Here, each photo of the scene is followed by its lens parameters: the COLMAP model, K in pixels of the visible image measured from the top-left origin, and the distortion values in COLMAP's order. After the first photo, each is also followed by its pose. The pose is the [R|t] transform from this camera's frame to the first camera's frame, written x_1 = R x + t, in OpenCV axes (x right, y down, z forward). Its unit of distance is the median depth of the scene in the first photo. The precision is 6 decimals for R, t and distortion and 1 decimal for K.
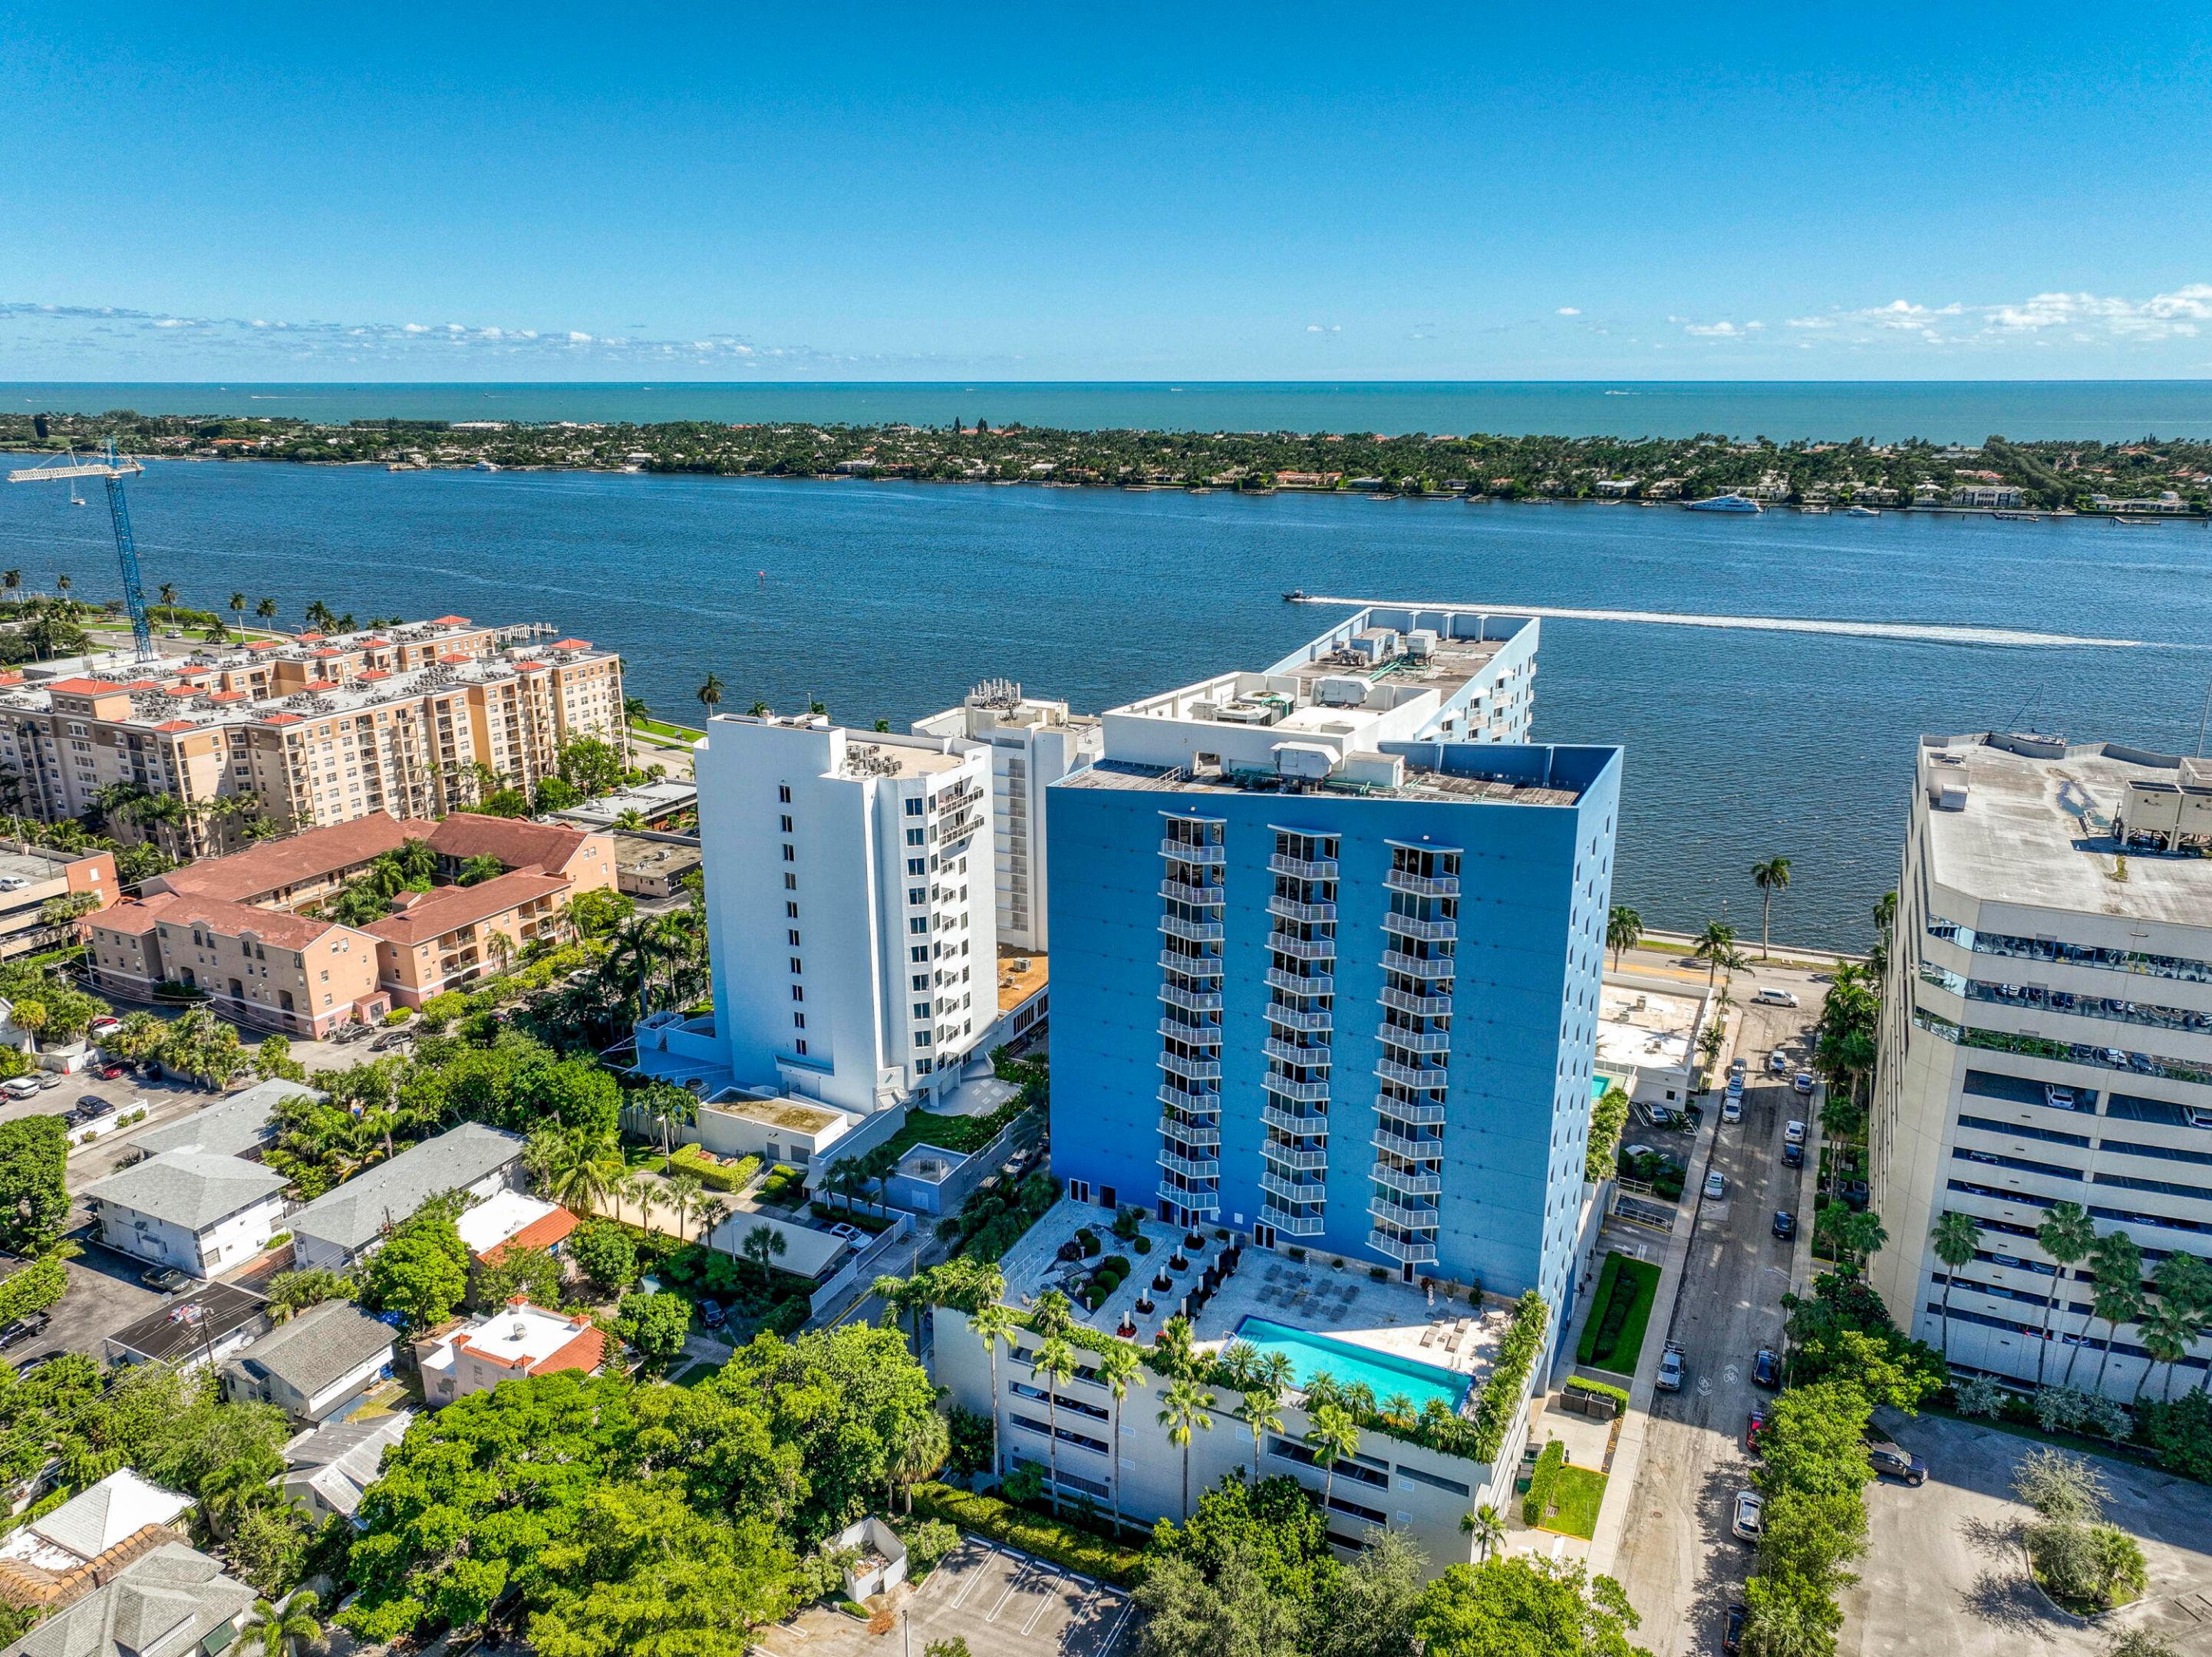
lens RADIAL K [[1545.2, 0, 1115.4], [0, 1545.2, 821.6], [0, 0, 1]] dist [0.003495, 0.013771]
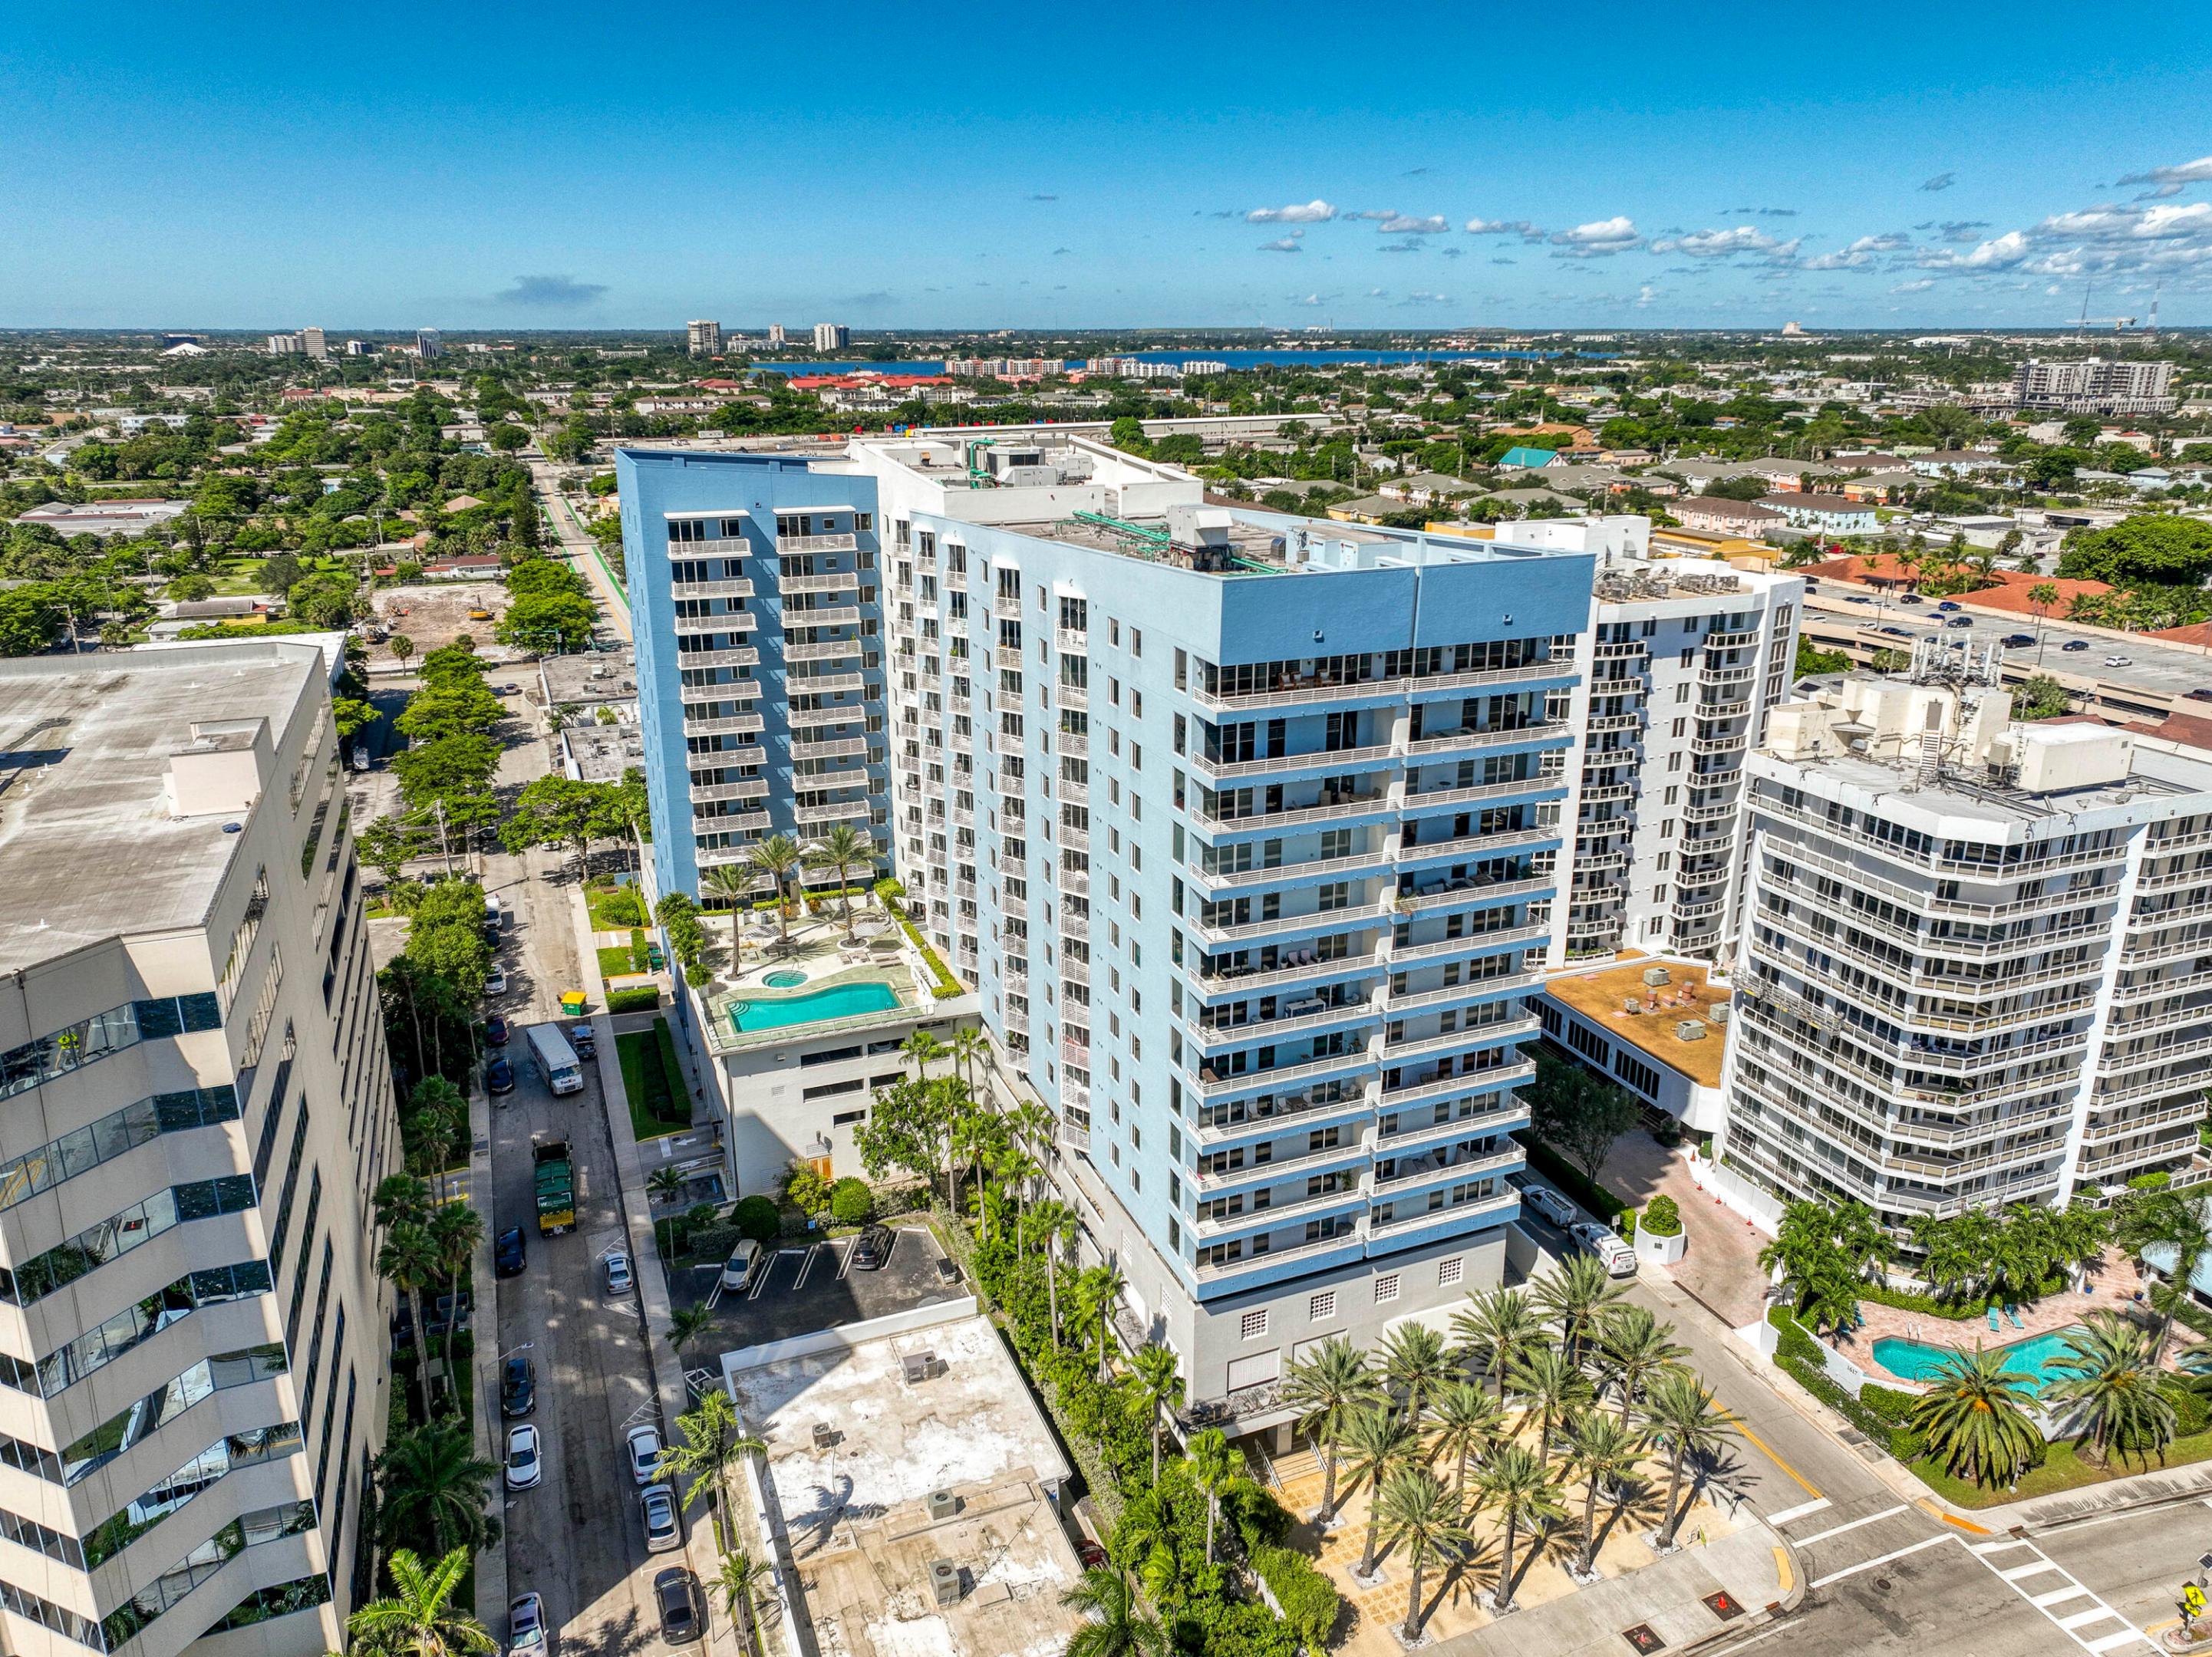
lens RADIAL K [[1545.2, 0, 1123.1], [0, 1545.2, 837.7], [0, 0, 1]] dist [0.003495, 0.013771]
pose [[-0.673349, 0.239632, -0.699413, 0.741821], [-0.205513, 0.848064, 0.488417, -0.342290], [0.710187, 0.472613, -0.521795, 1.578896]]
